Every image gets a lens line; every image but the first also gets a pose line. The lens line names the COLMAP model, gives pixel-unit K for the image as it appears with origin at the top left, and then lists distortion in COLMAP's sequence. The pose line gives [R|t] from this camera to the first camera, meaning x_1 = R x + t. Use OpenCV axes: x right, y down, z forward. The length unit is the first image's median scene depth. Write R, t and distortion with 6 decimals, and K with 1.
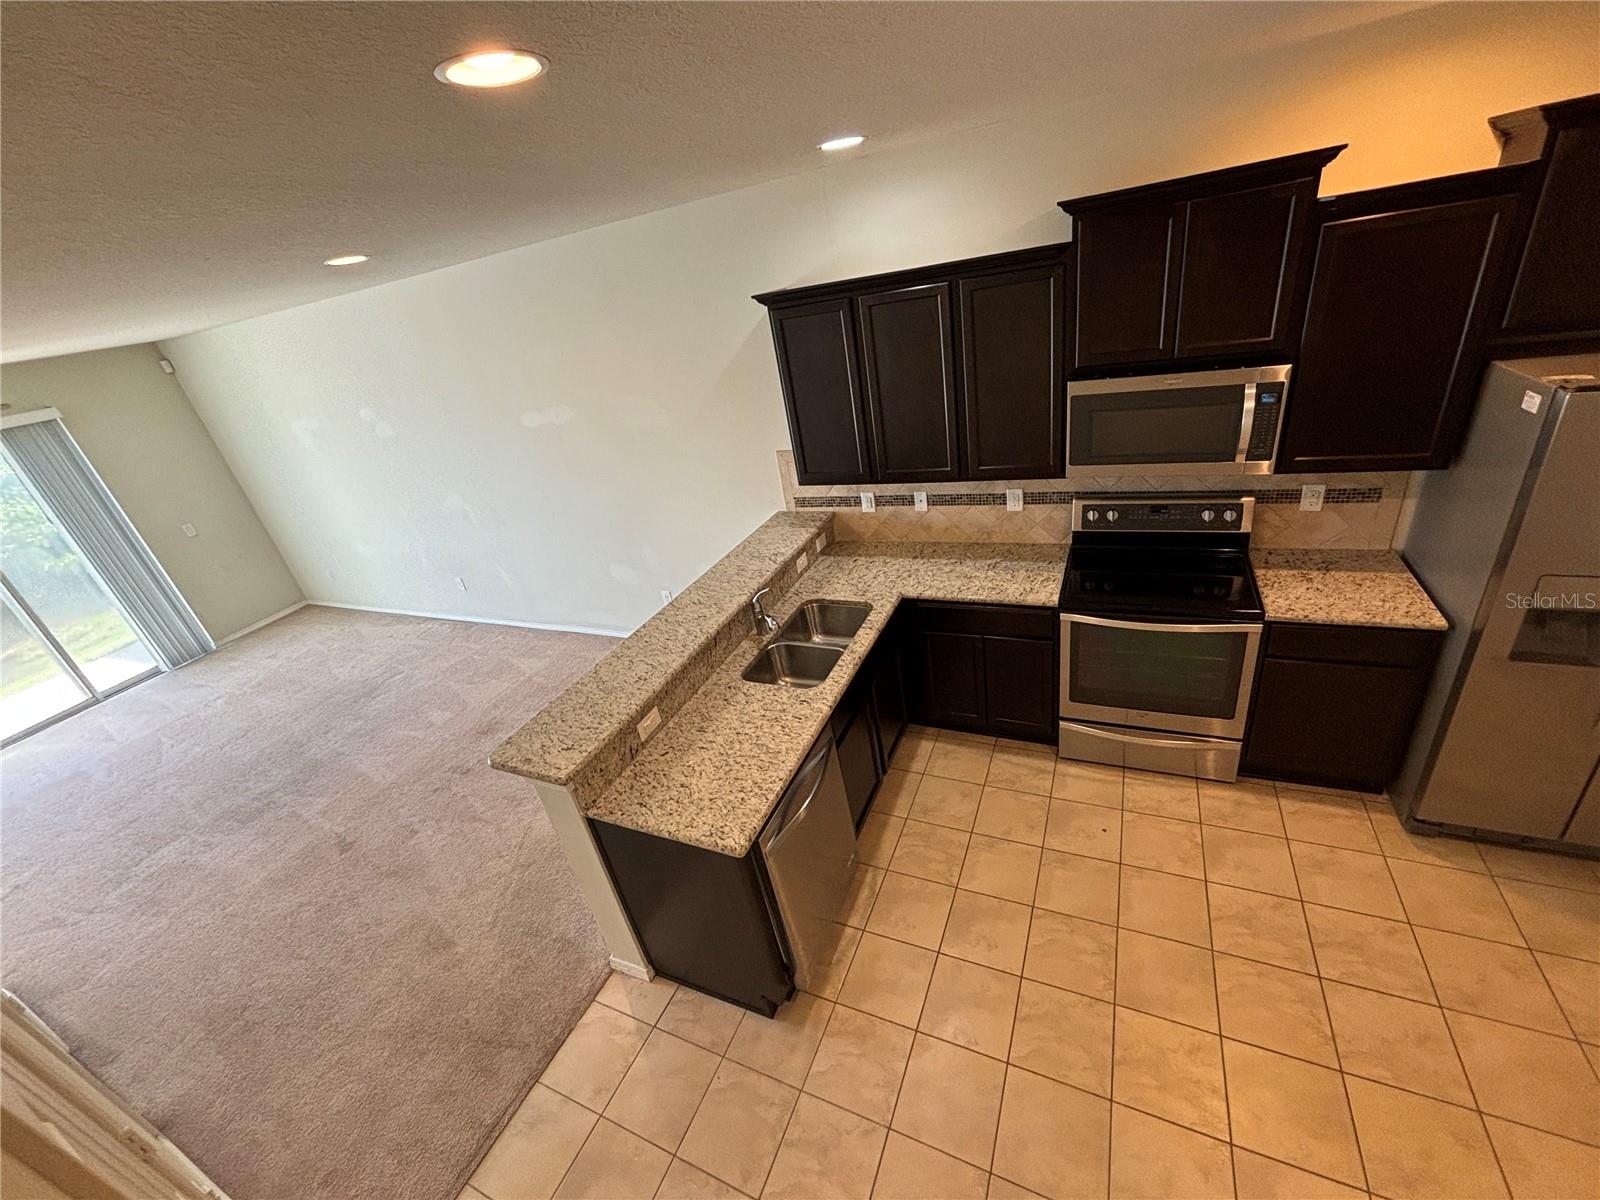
lens RADIAL K [[645.8, 0, 795.9], [0, 645.8, 598.0], [0, 0, 1]] dist [0.000032, 0.000063]
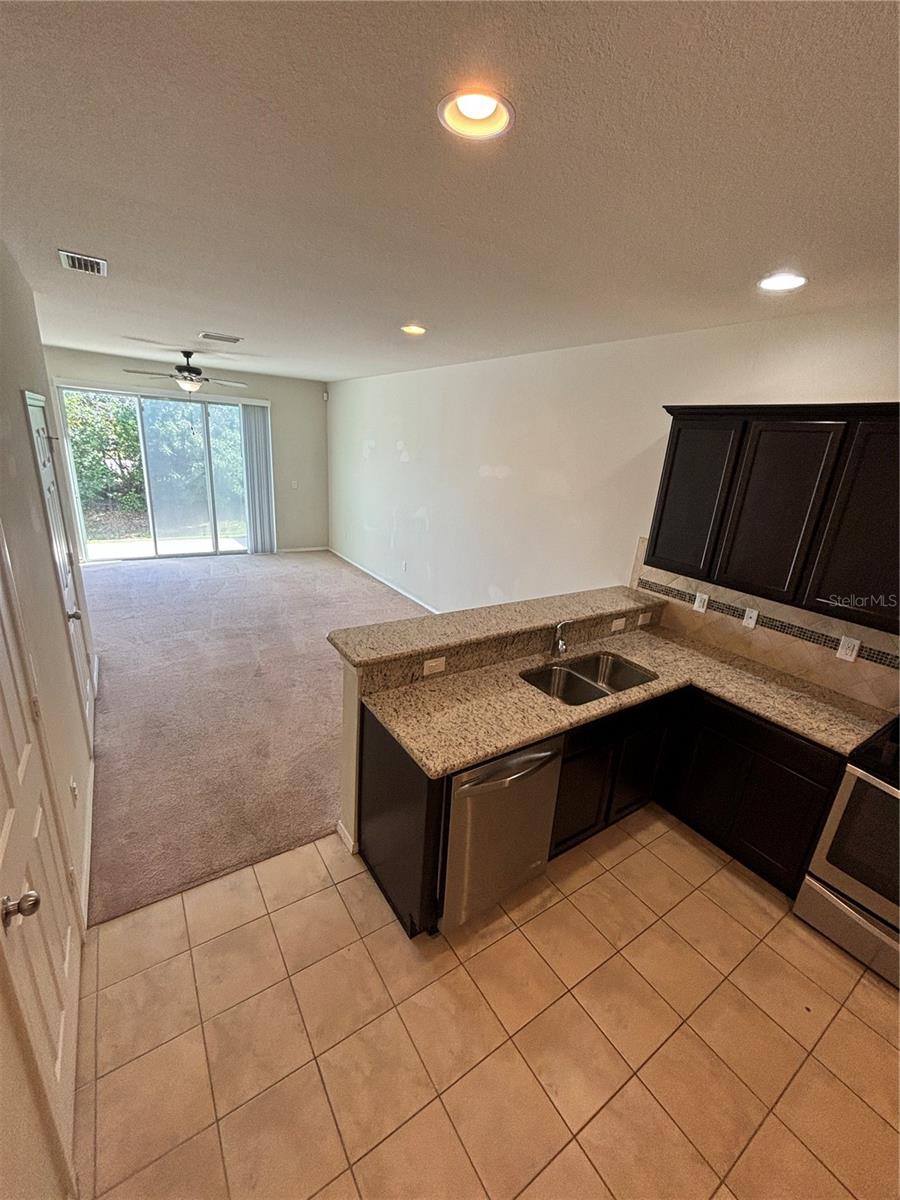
lens RADIAL K [[484.4, 0, 450.3], [0, 484.4, 600.8], [0, 0, 1]] dist [0.000032, 0.000063]
pose [[0.826402, 0.377448, -0.417843, 0.121907], [-0.428139, 0.903185, -0.030896, 0.073078], [0.365728, 0.204427, 0.907994, 0.082123]]
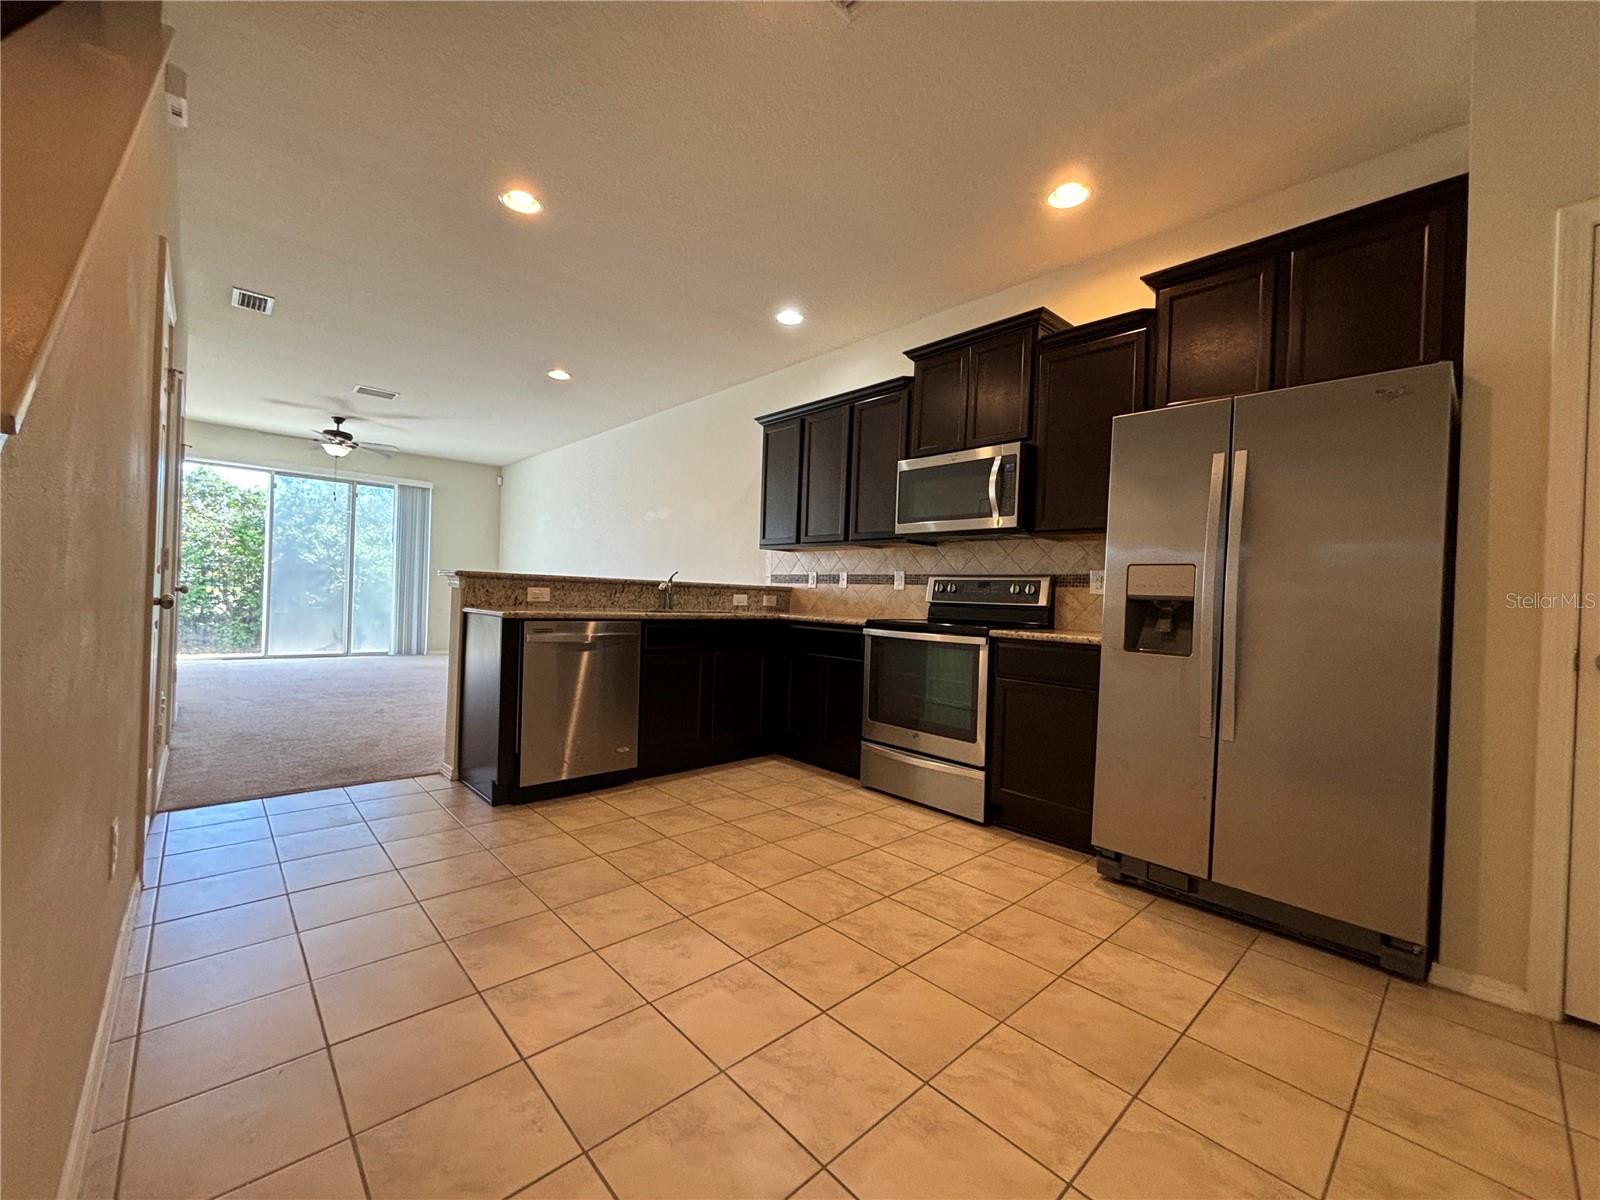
lens RADIAL K [[645.8, 0, 798.5], [0, 645.8, 598.9], [0, 0, 1]] dist [0.000032, 0.000063]
pose [[0.904091, 0.204350, -0.375313, 0.675474], [-0.345440, 0.866504, -0.360337, 0.414404], [0.251575, 0.455426, 0.853989, -0.085044]]
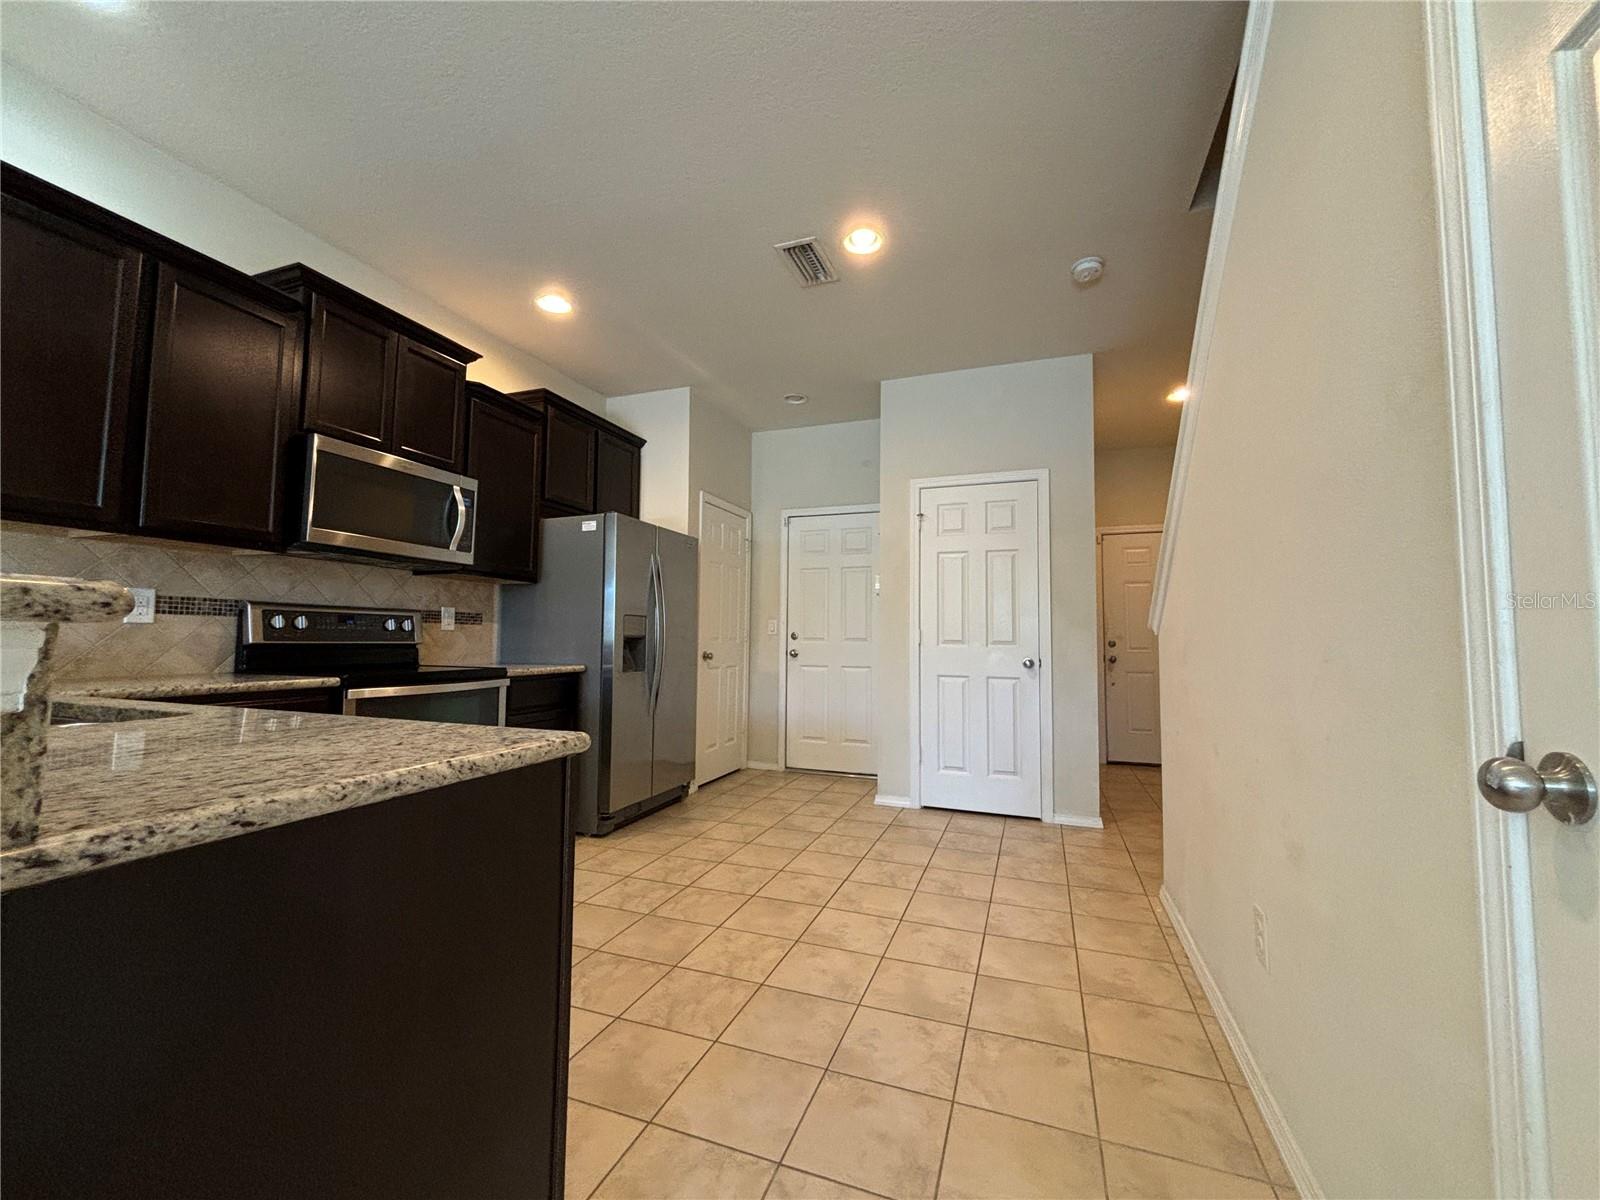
lens RADIAL K [[645.8, 0, 802.6], [0, 645.8, 599.6], [0, 0, 1]] dist [0.000032, 0.000063]
pose [[-0.082528, 0.230469, 0.969574, -0.391590], [0.459451, 0.872132, -0.168199, 0.288463], [-0.884361, 0.431590, -0.177865, 0.545708]]
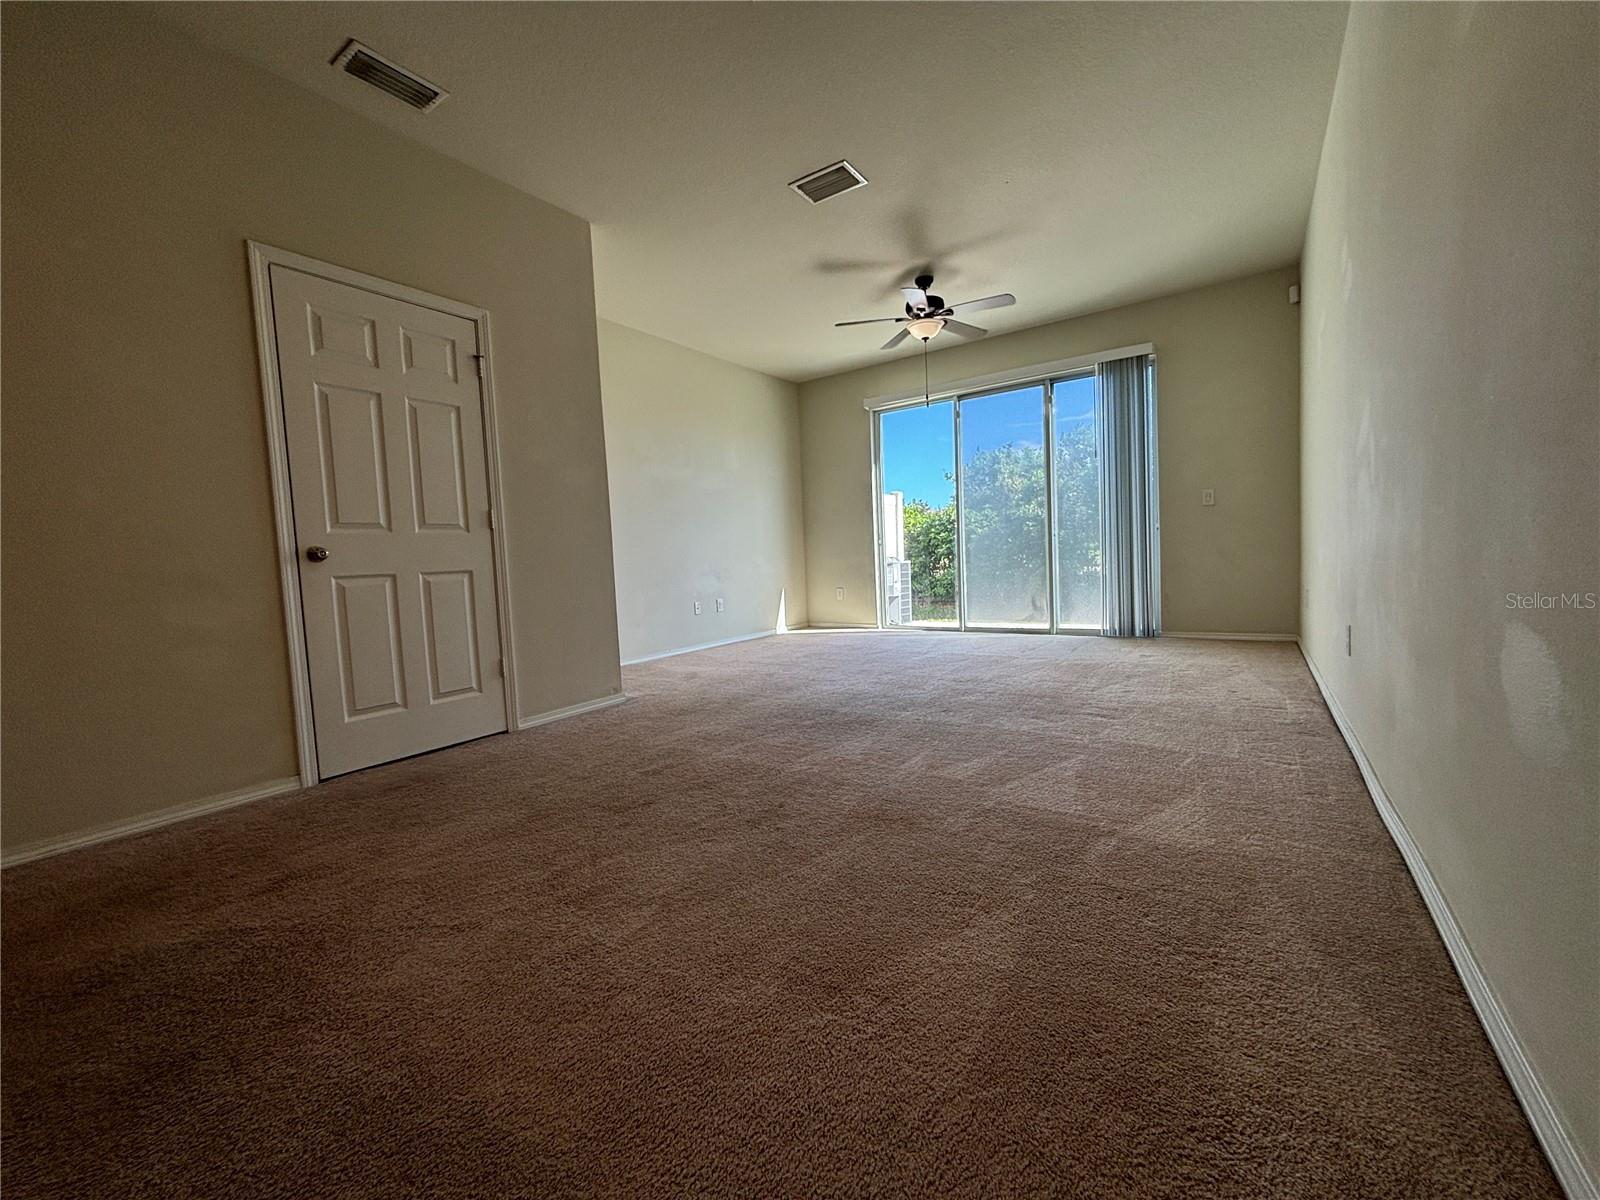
lens RADIAL K [[645.8, 0, 802.4], [0, 645.8, 597.9], [0, 0, 1]] dist [0.000032, 0.000063]
pose [[-0.154691, 0.235622, -0.959455, -0.096556], [-0.380590, 0.881981, 0.277958, -0.049659], [0.911714, 0.408157, -0.046759, 1.255859]]
